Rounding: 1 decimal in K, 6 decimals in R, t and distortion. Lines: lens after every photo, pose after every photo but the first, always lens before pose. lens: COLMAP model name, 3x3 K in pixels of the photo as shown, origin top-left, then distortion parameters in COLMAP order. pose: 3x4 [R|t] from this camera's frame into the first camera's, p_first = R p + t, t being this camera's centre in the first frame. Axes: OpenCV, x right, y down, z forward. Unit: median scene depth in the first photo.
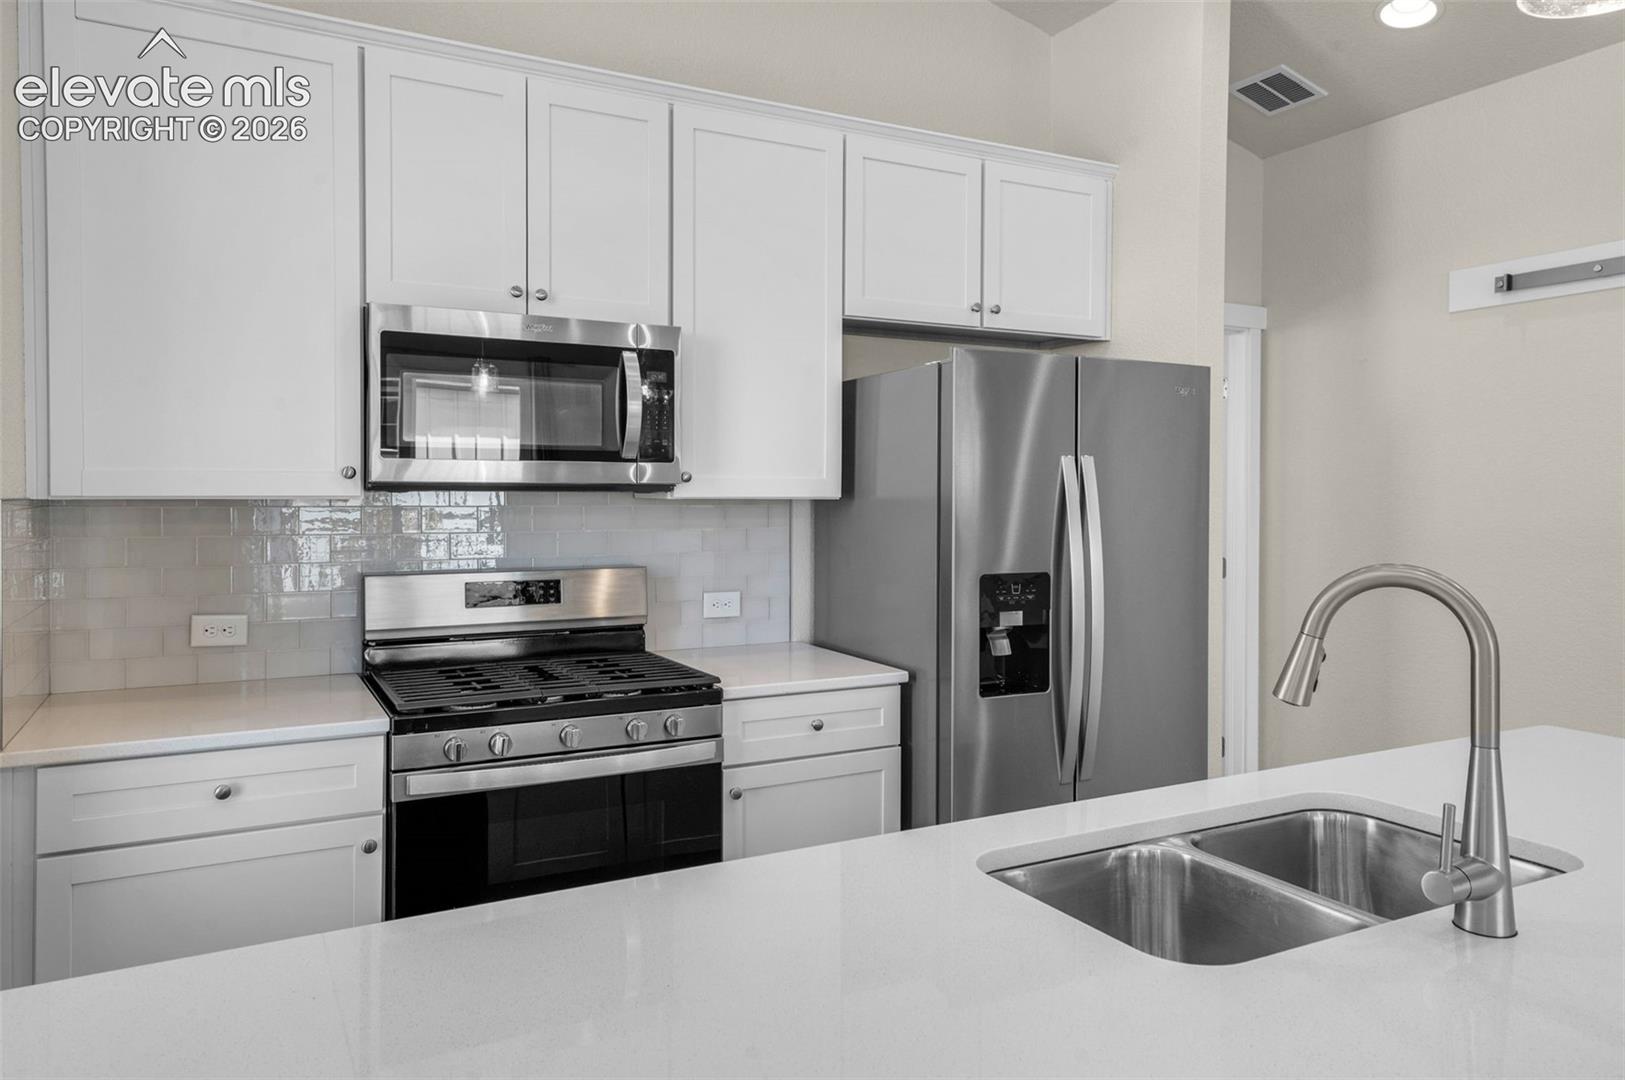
lens RADIAL K [[1099.8, 0, 809.5], [0, 1099.8, 506.2], [0, 0, 1]] dist [0.037567, 0.000056]
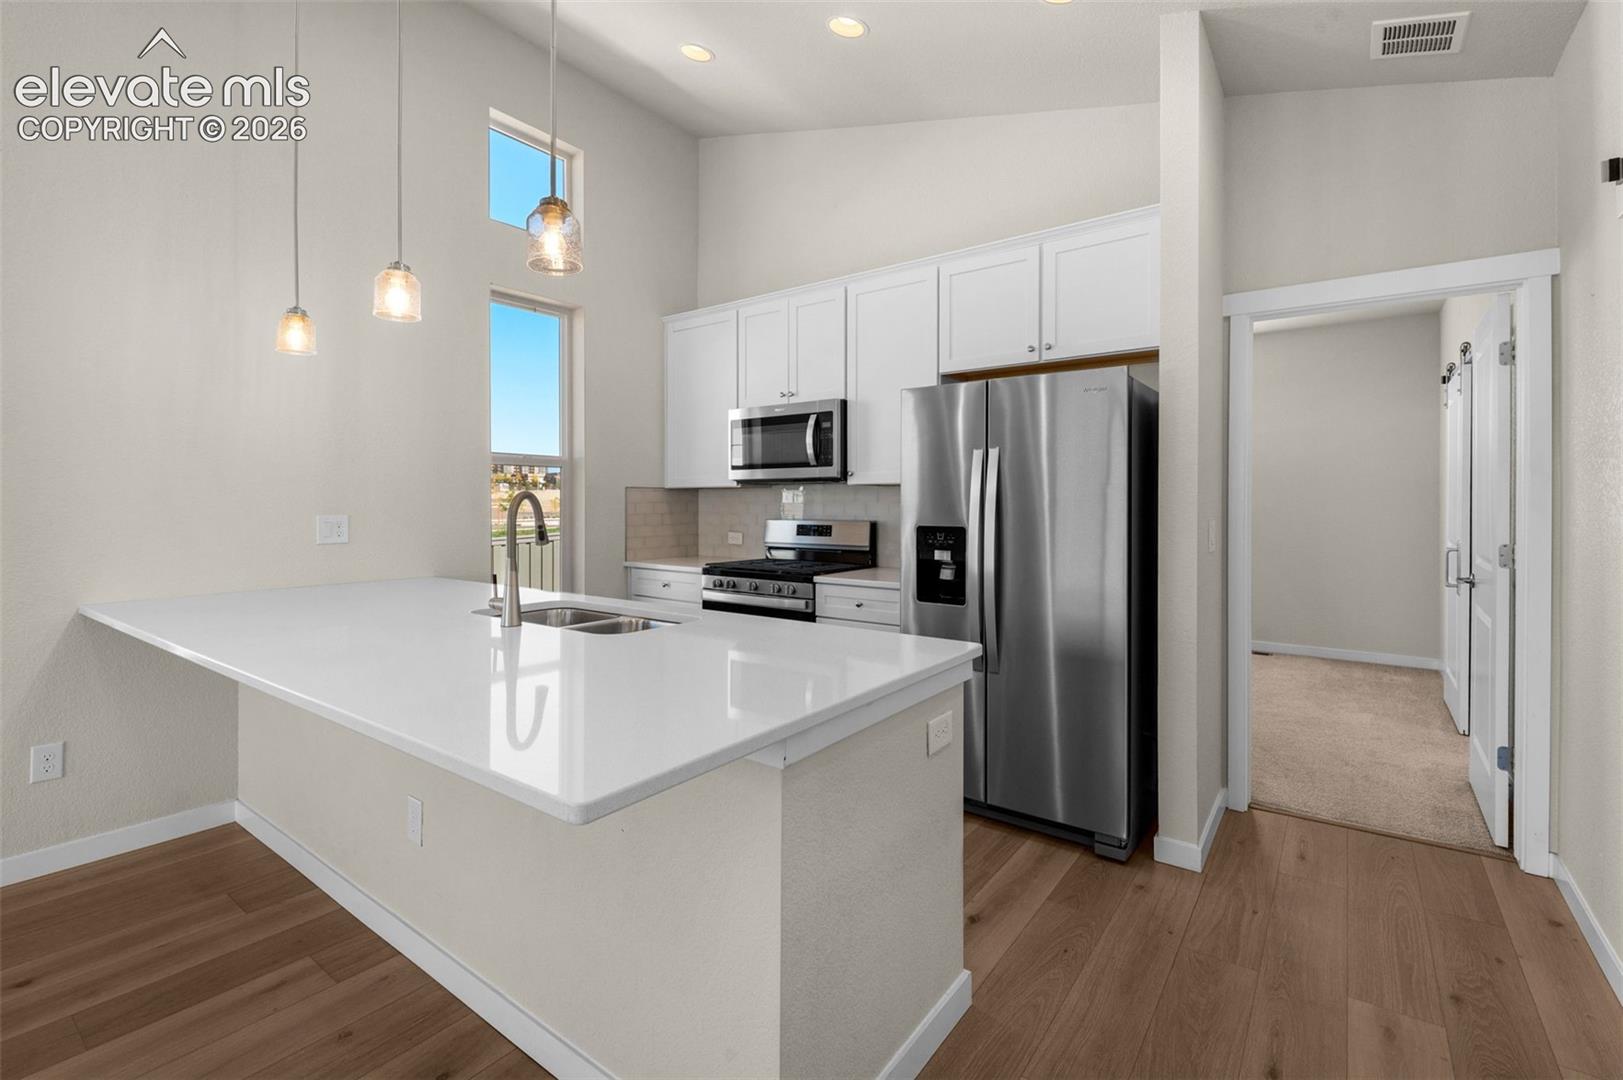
lens RADIAL K [[722.5, 0, 790.2], [0, 722.5, 507.5], [0, 0, 1]] dist [0.001046, -0.000246]
pose [[0.417494, 0.001288, -0.908679, 1.006814], [-0.009475, 0.999951, -0.002936, 0.038493], [0.908630, 0.009835, 0.417486, 0.365953]]
